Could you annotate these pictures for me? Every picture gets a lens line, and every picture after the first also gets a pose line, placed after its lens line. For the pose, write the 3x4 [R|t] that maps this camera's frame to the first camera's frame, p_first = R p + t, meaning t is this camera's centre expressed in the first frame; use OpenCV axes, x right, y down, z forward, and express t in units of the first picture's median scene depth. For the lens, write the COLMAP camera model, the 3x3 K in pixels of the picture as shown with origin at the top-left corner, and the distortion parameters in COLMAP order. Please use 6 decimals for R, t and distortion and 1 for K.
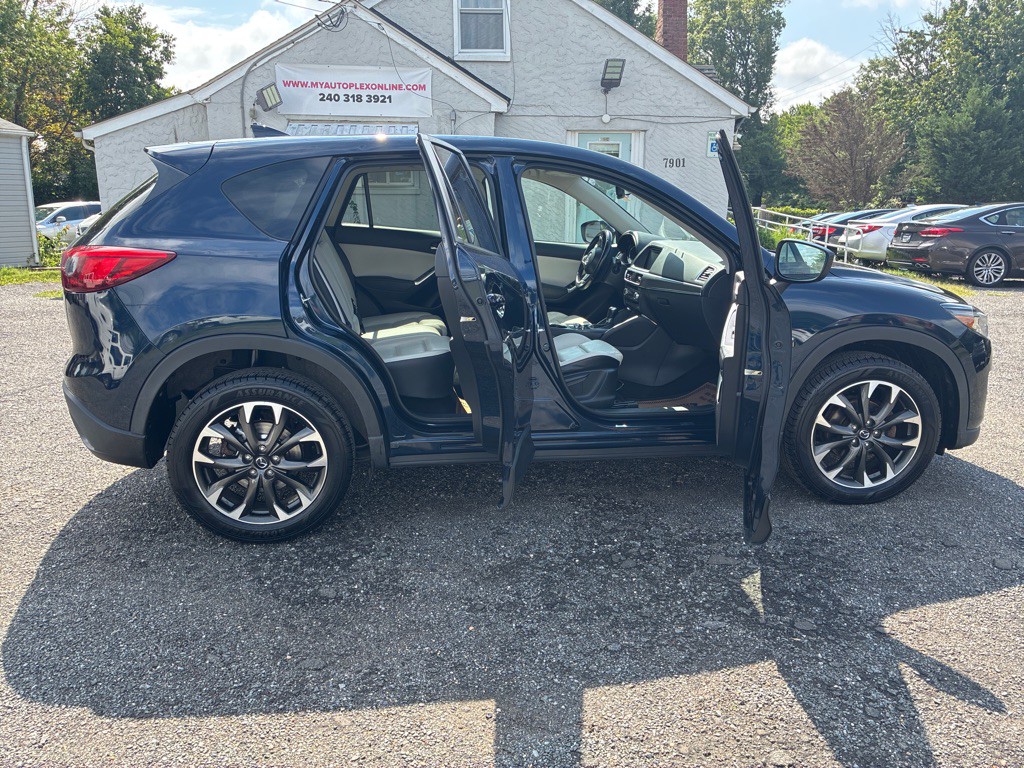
lens RADIAL K [[768.4, 0, 511.3], [0, 768.4, 383.3], [0, 0, 1]] dist [0.054804, -0.073229]
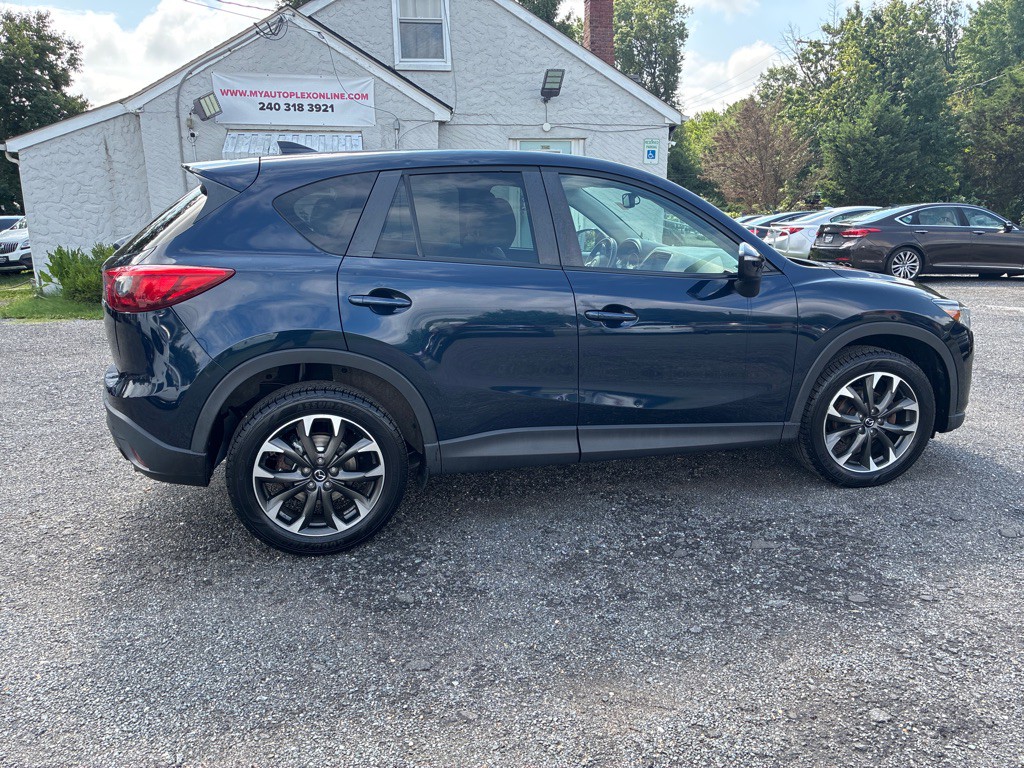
lens RADIAL K [[768.4, 0, 512.2], [0, 768.4, 386.9], [0, 0, 1]] dist [0.054804, -0.073229]
pose [[0.994080, -0.038343, 0.101659, -0.149205], [0.038722, 0.999248, -0.001756, -0.000828], [-0.101515, 0.005682, 0.994818, -0.026527]]
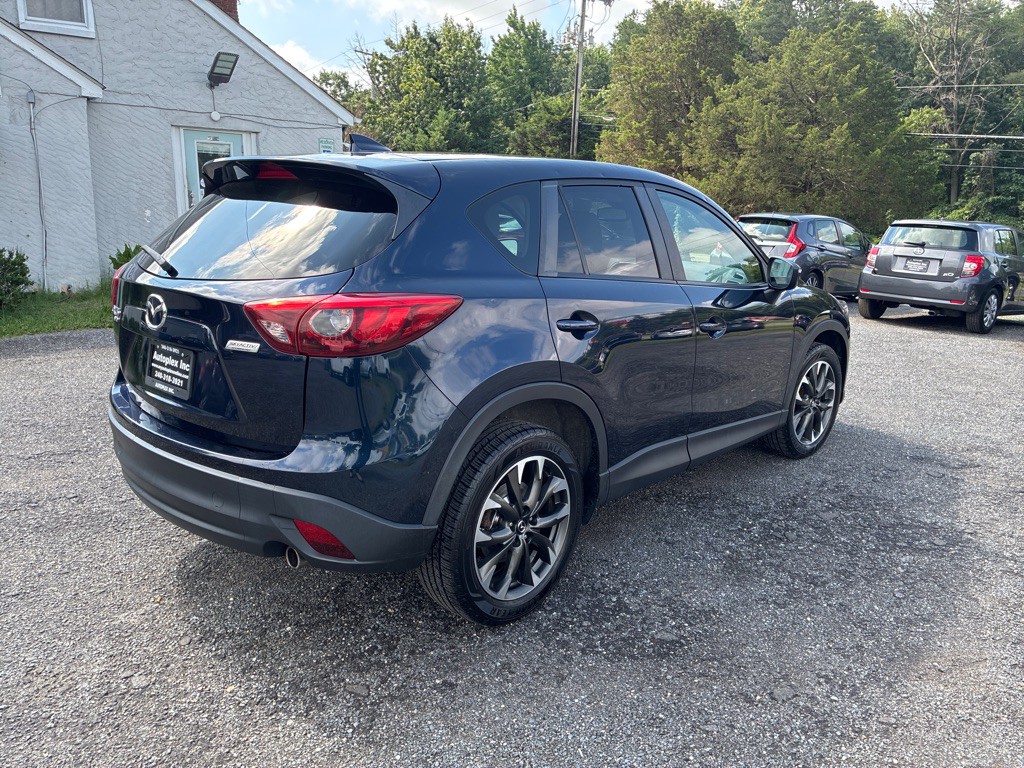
lens RADIAL K [[768.4, 0, 522.0], [0, 768.4, 385.3], [0, 0, 1]] dist [0.054804, -0.073229]
pose [[0.782790, -0.126231, 0.609349, -0.728512], [0.125912, 0.991085, 0.043559, -0.082599], [-0.609415, 0.042627, 0.791705, 0.259966]]
